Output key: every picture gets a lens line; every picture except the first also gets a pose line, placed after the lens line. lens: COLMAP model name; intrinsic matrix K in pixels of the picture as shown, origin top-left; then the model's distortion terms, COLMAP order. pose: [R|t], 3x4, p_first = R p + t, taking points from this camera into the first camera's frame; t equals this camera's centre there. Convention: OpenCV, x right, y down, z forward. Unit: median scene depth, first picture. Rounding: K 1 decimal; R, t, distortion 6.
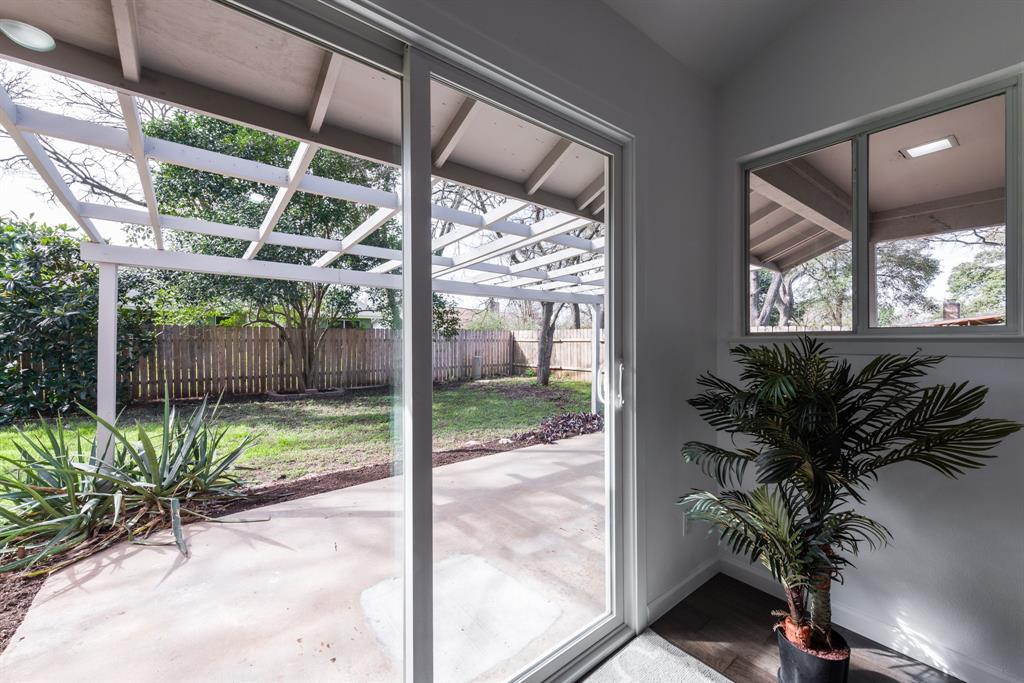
lens RADIAL K [[396.0, 0, 513.7], [0, 396.0, 350.6], [0, 0, 1]] dist [-0.000225, -0.000081]
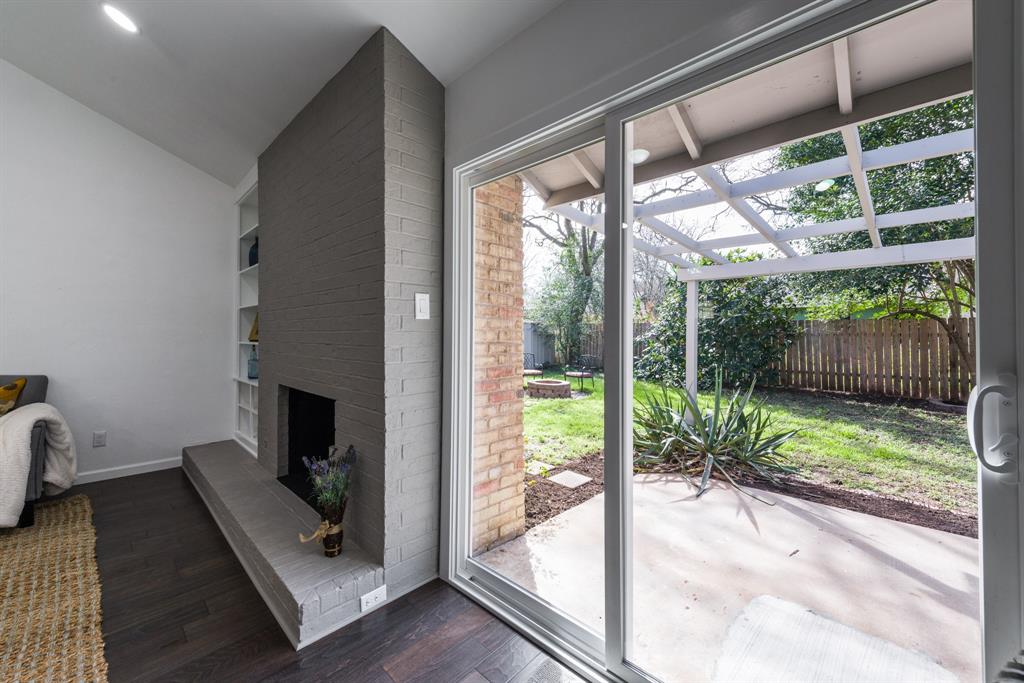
lens RADIAL K [[400.2, 0, 519.7], [0, 400.2, 333.8], [0, 0, 1]] dist [0.008463, -0.000216]
pose [[0.166368, 0.003026, -0.986059, 0.251444], [-0.027469, 0.999621, -0.001567, -0.014226], [0.985681, 0.027347, 0.166388, 0.087348]]
